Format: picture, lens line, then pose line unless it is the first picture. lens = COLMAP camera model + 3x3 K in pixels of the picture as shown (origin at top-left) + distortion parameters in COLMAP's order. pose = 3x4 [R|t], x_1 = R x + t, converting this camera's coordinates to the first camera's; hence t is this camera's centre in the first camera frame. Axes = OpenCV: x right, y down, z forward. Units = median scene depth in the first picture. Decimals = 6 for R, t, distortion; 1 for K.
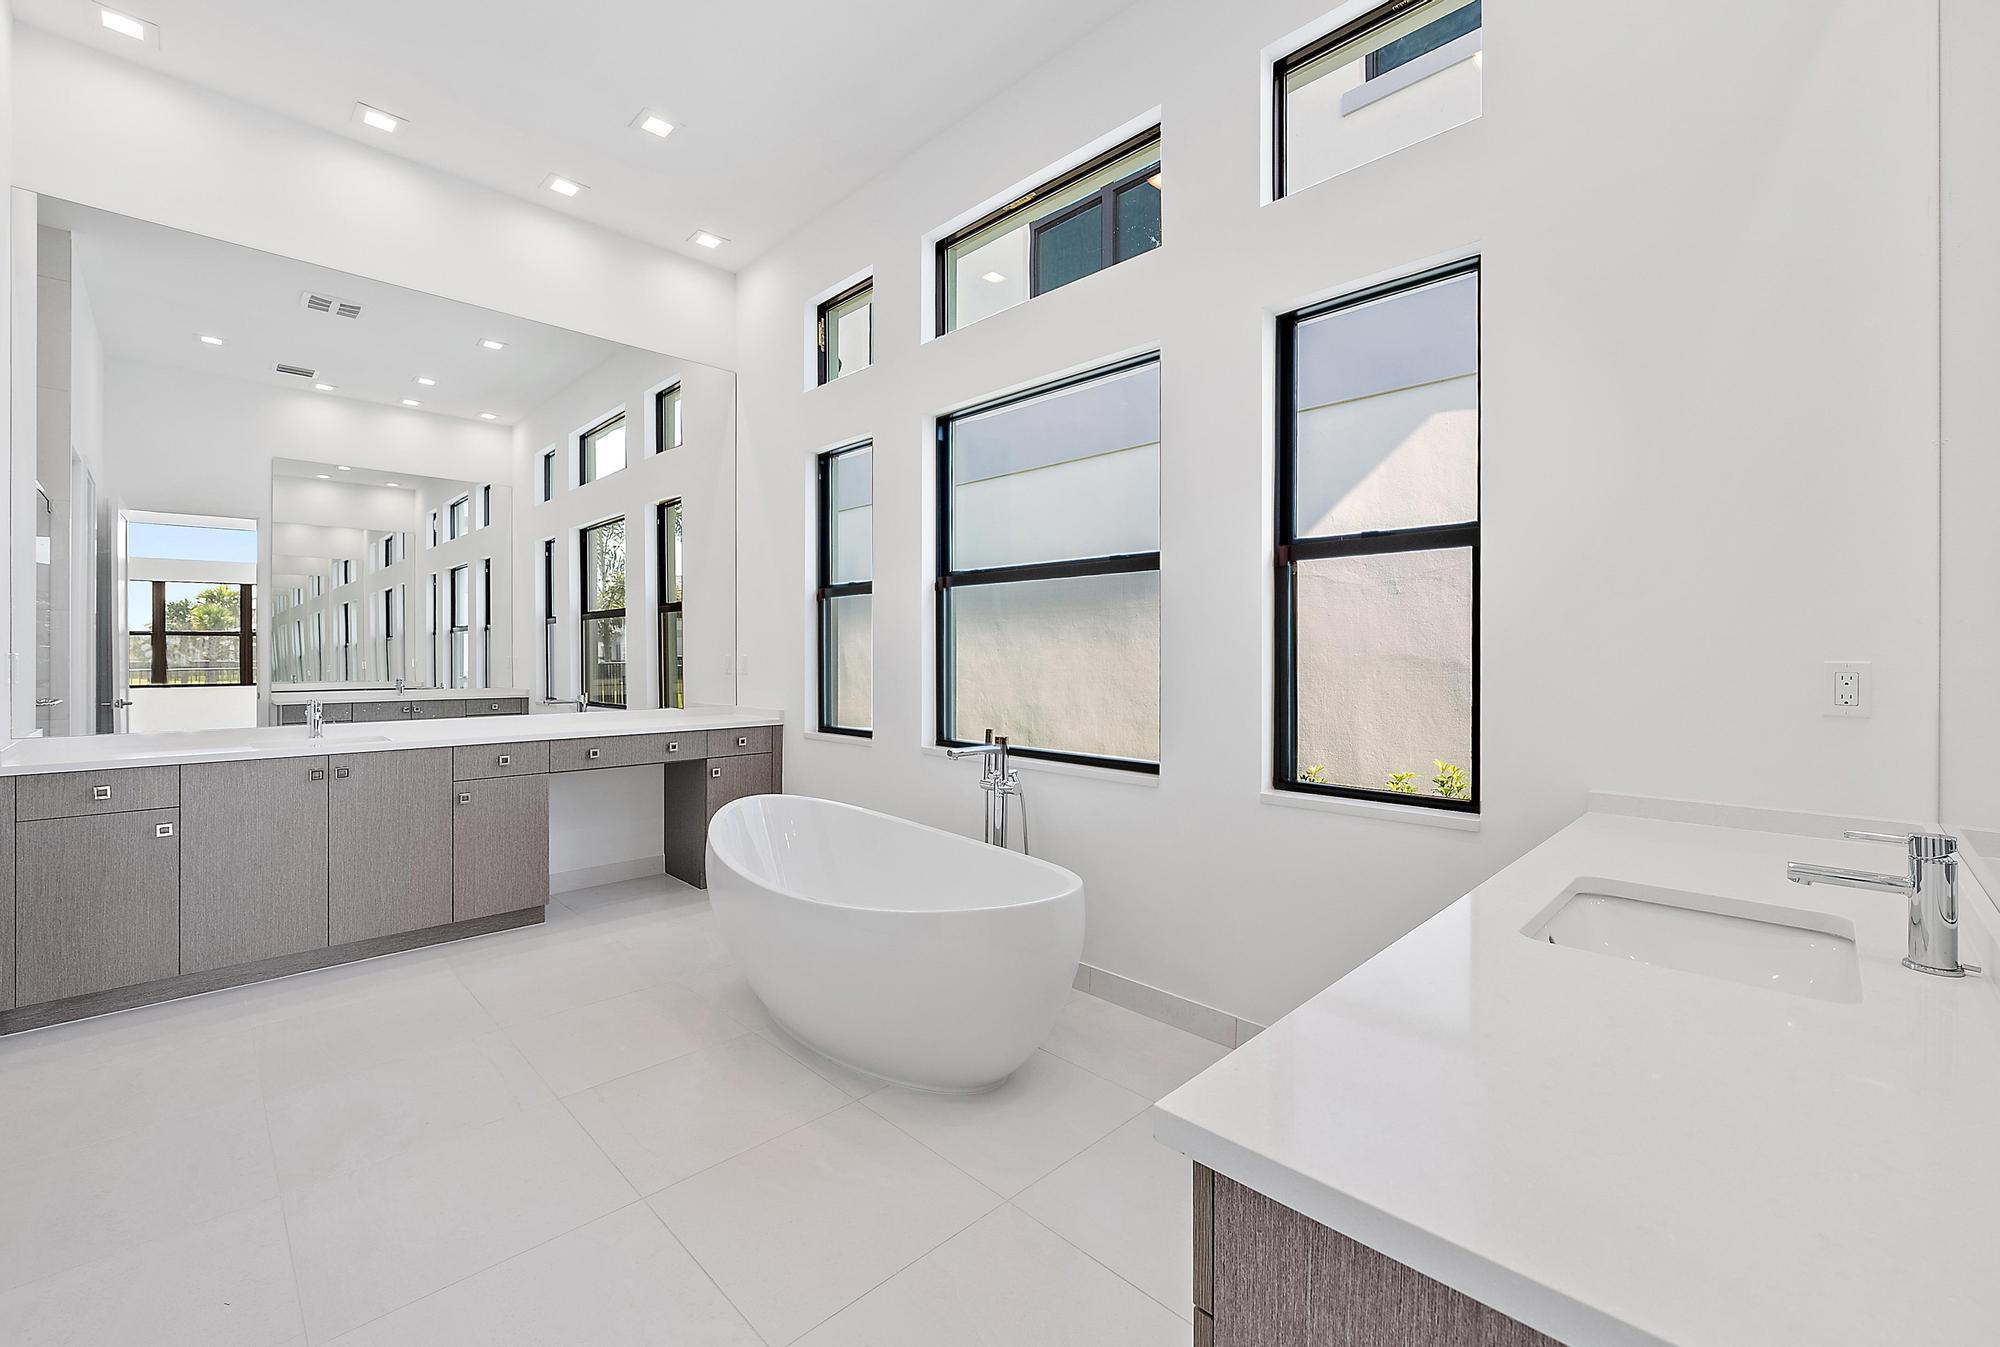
lens RADIAL K [[826.2, 0, 1004.7], [0, 826.2, 652.5], [0, 0, 1]] dist [0.000382, 0.000053]
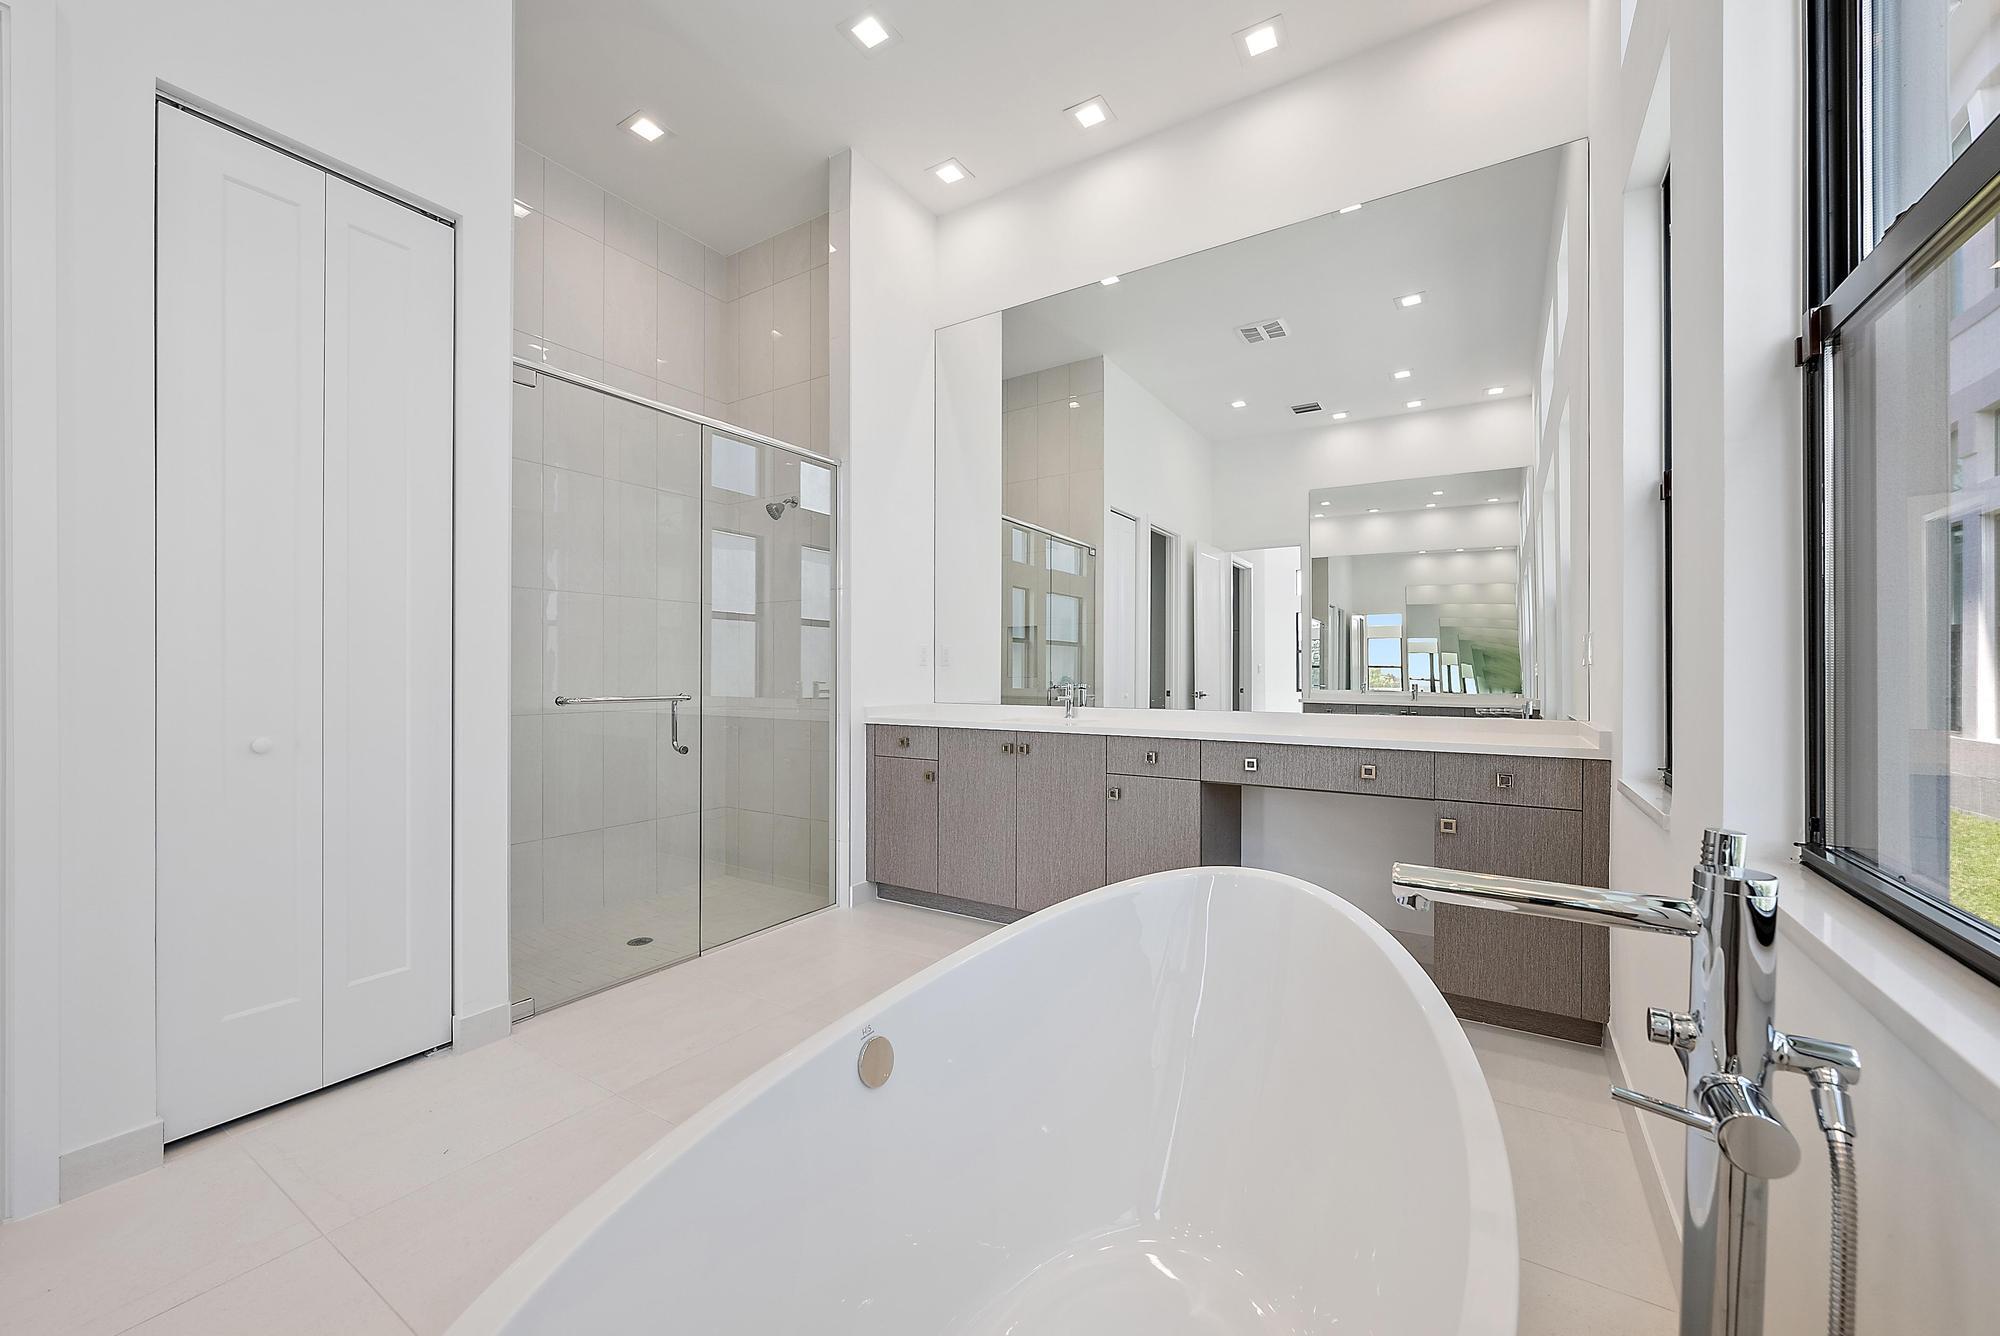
lens RADIAL K [[770.1, 0, 1000.0], [0, 770.1, 668.0], [0, 0, 1]] dist [0.002295, 0.000151]
pose [[0.222359, -0.008802, -0.974925, 0.108914], [-0.000785, 0.999957, -0.009207, 0.036251], [0.974965, 0.002812, 0.222342, 0.535981]]
